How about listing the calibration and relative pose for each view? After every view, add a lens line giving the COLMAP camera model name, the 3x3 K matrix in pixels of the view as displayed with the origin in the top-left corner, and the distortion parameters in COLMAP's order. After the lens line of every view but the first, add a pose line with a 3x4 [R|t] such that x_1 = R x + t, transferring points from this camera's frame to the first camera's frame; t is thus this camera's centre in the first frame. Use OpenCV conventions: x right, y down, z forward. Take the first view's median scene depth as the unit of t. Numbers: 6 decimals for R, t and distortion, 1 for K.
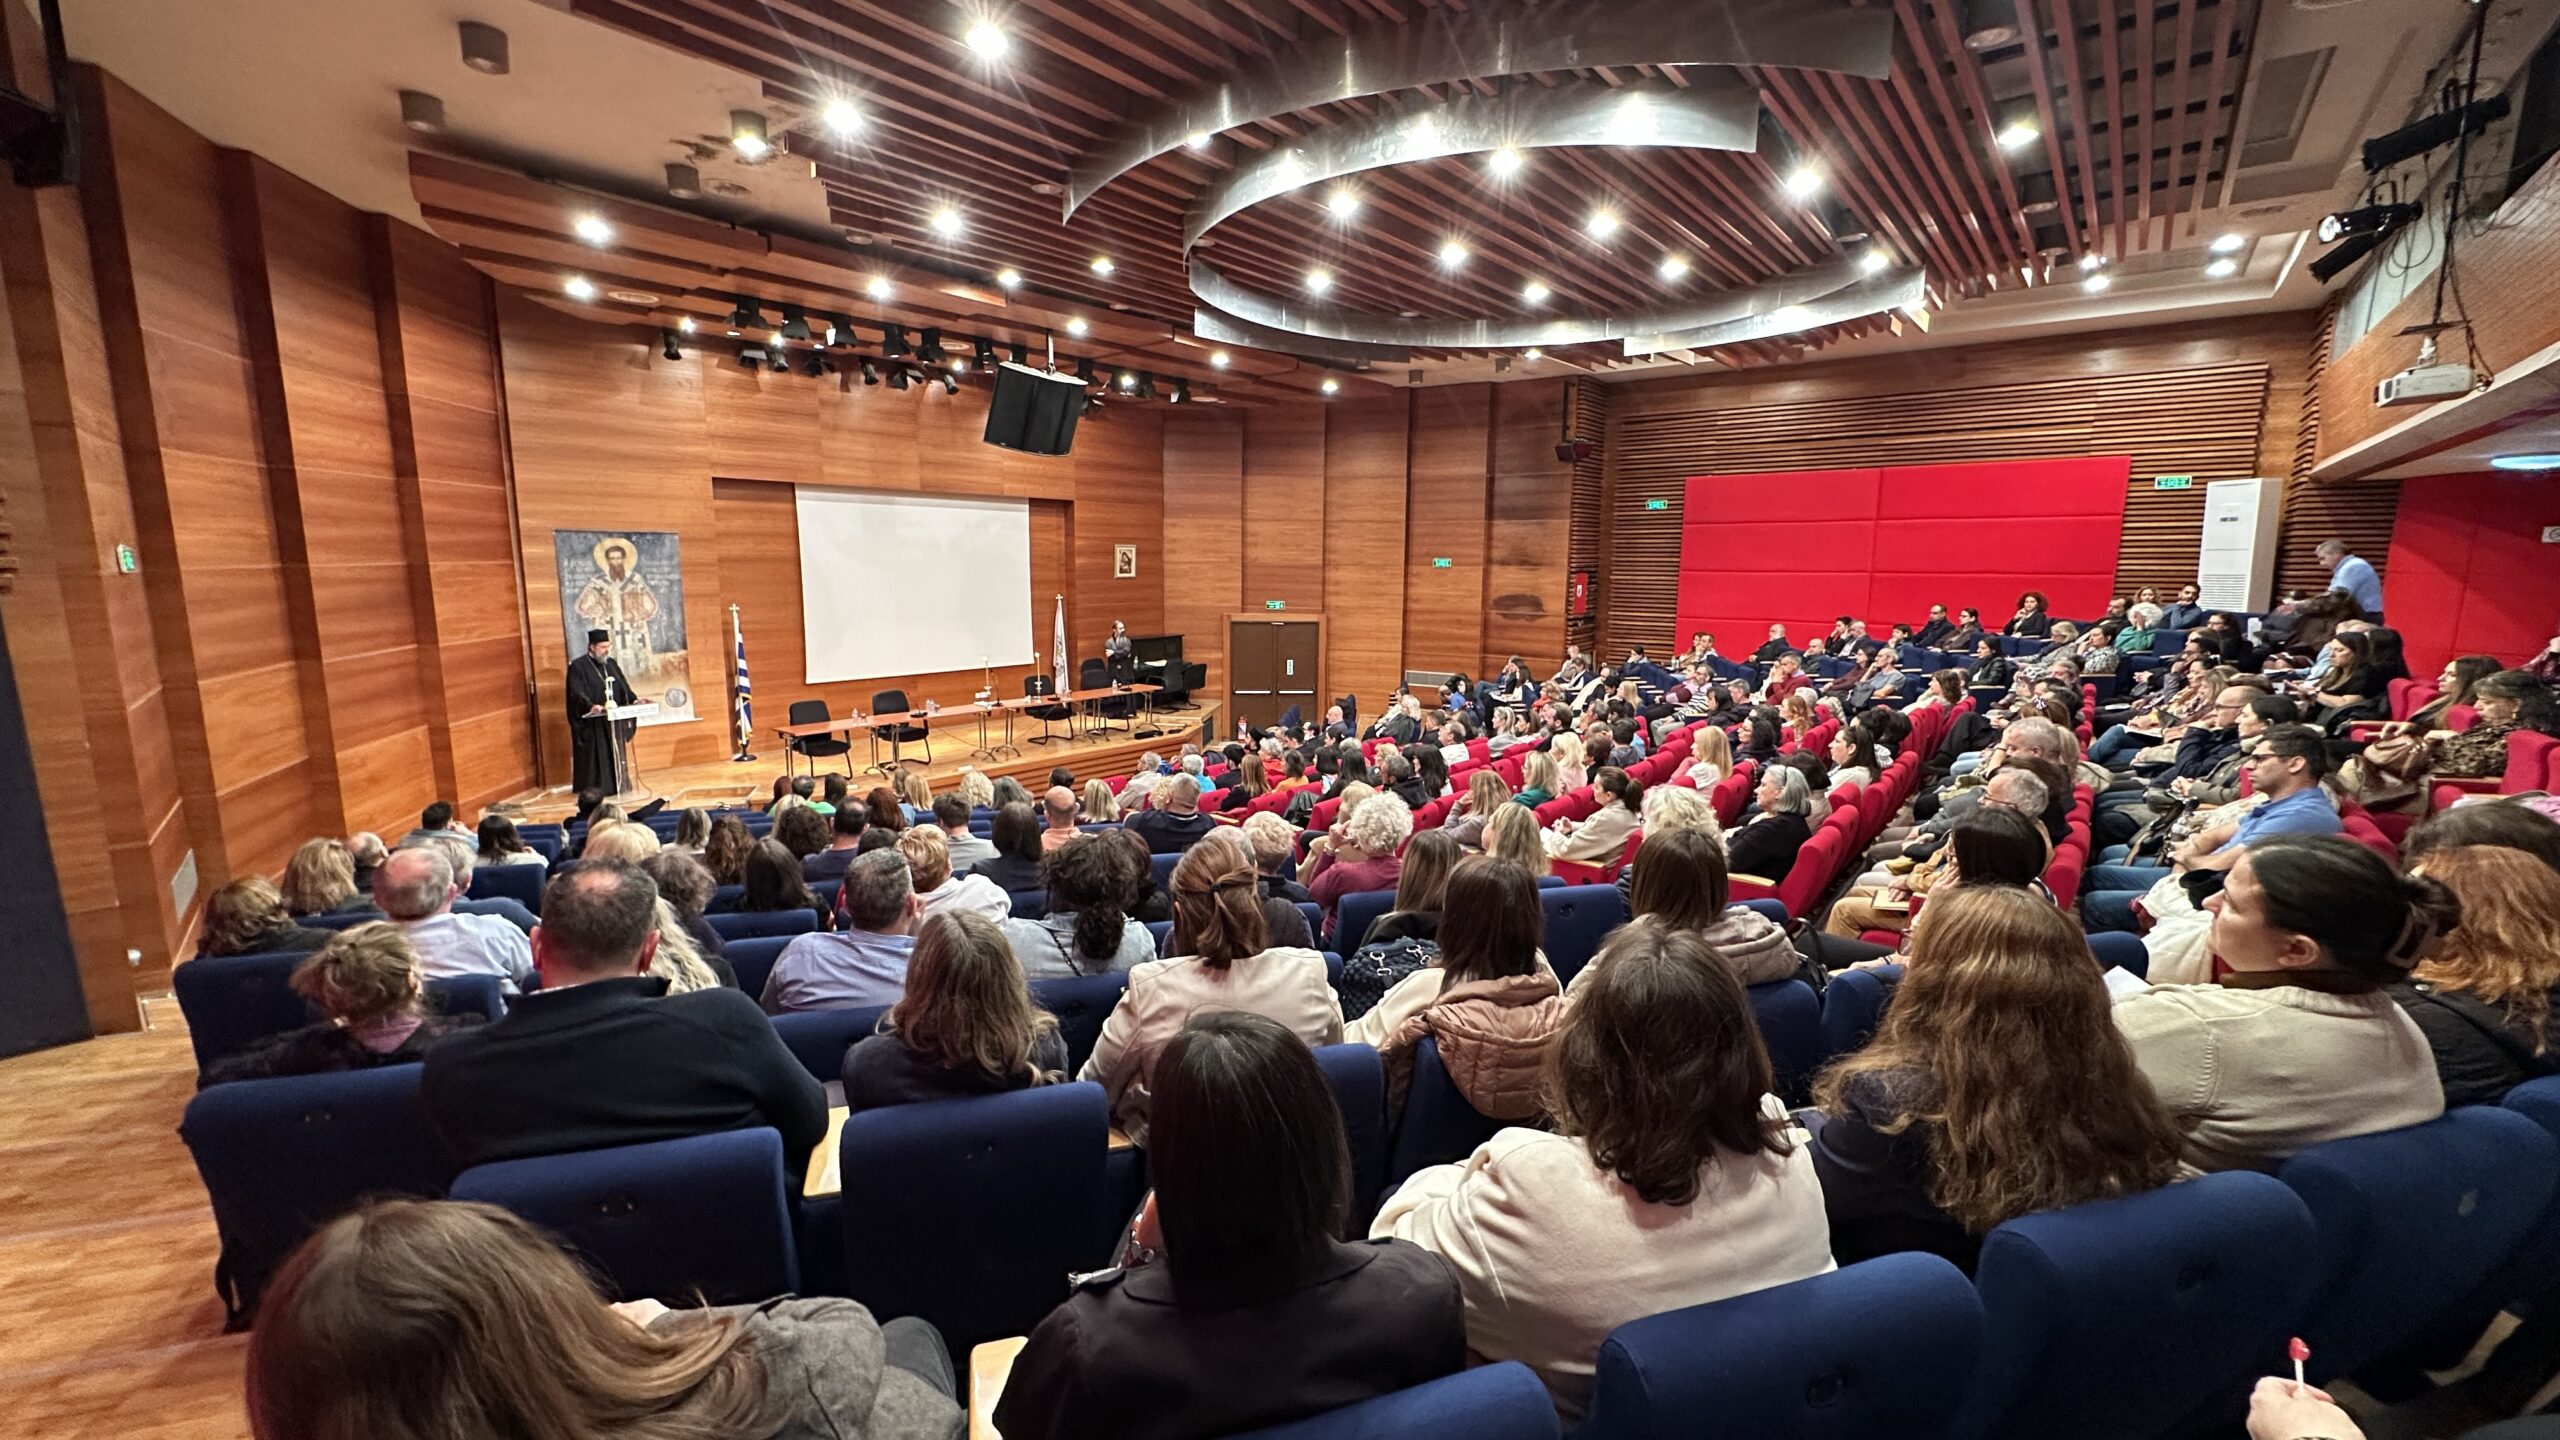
lens RADIAL K [[1022.9, 0, 1280.0], [0, 1022.9, 720.0], [0, 0, 1]] dist [-0.003750, 0.002395]
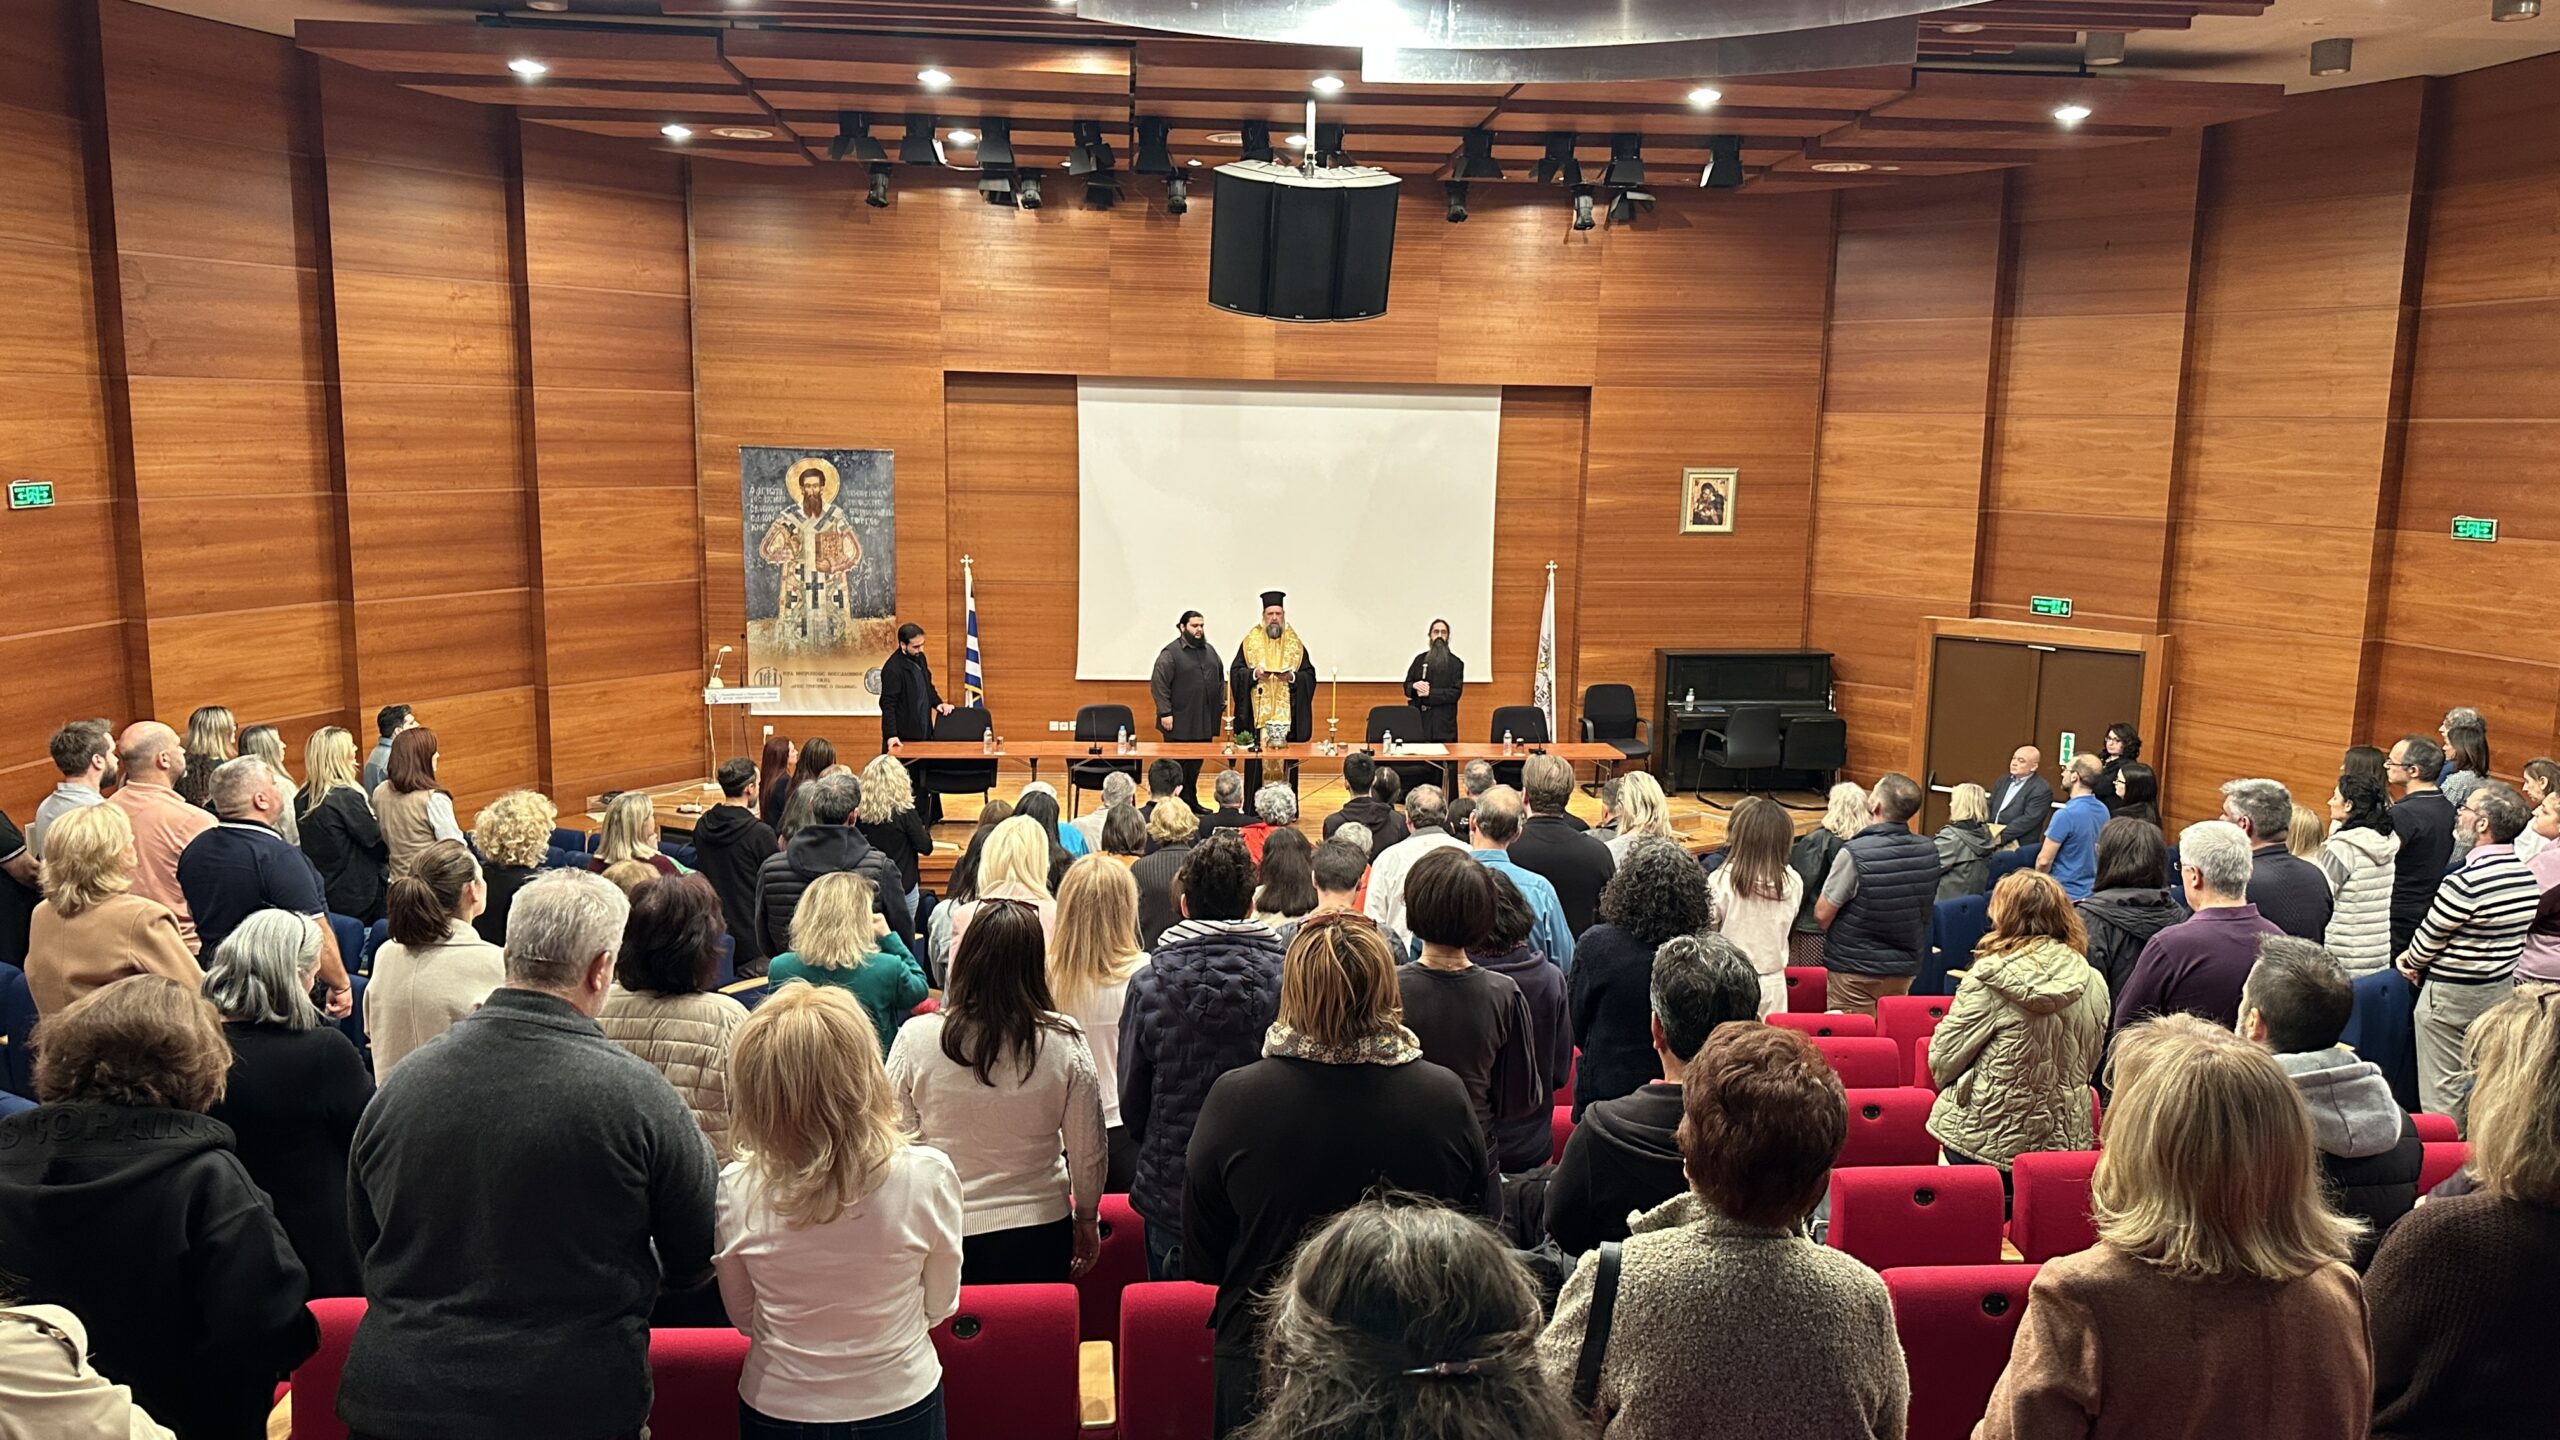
lens RADIAL K [[1850.7, 0, 1273.5], [0, 1850.7, 705.9], [0, 0, 1]] dist [0.142227, -0.175648]
pose [[0.702510, 0.111432, -0.702896, 0.532300], [-0.124381, 0.991689, 0.032902, -0.084486], [0.700721, 0.064313, 0.710531, 0.280439]]
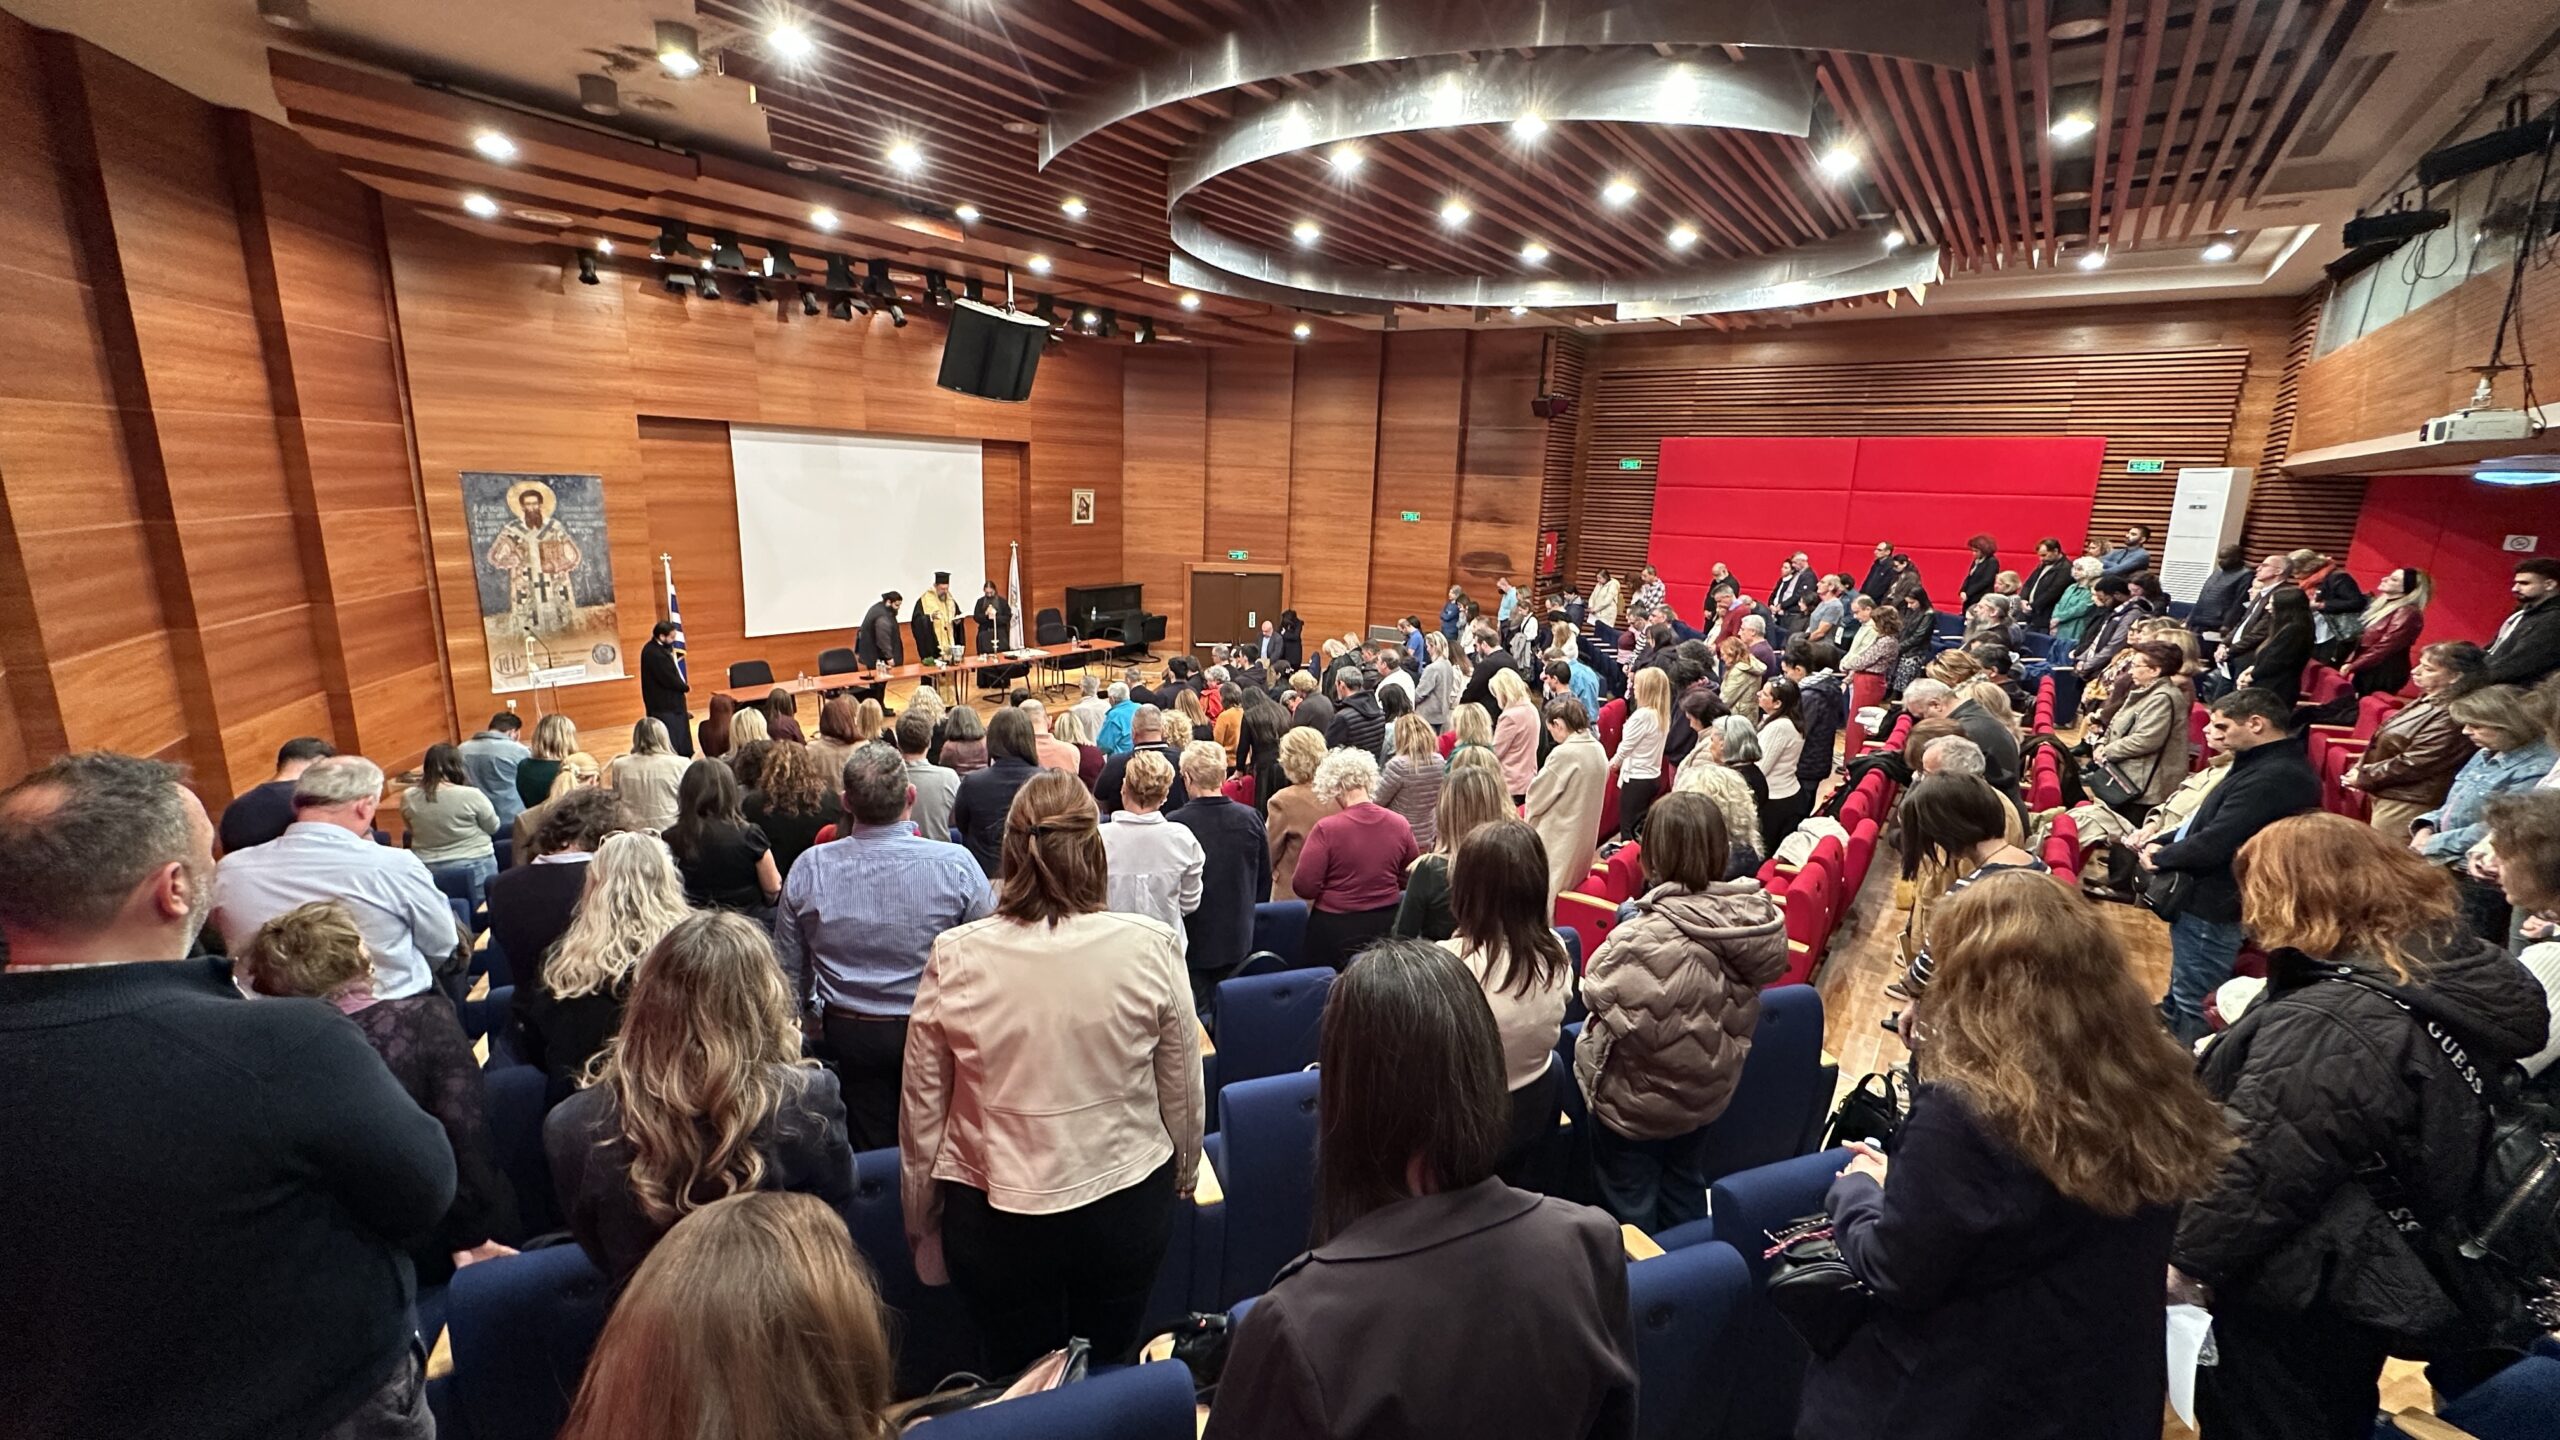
lens RADIAL K [[1022.9, 0, 1280.0], [0, 1022.9, 720.0], [0, 0, 1]] dist [-0.003750, 0.002395]
pose [[0.998304, 0.015244, 0.056179, -0.026347], [-0.019308, 0.997179, 0.072529, -0.042917], [-0.054915, -0.073491, 0.995783, 0.033099]]
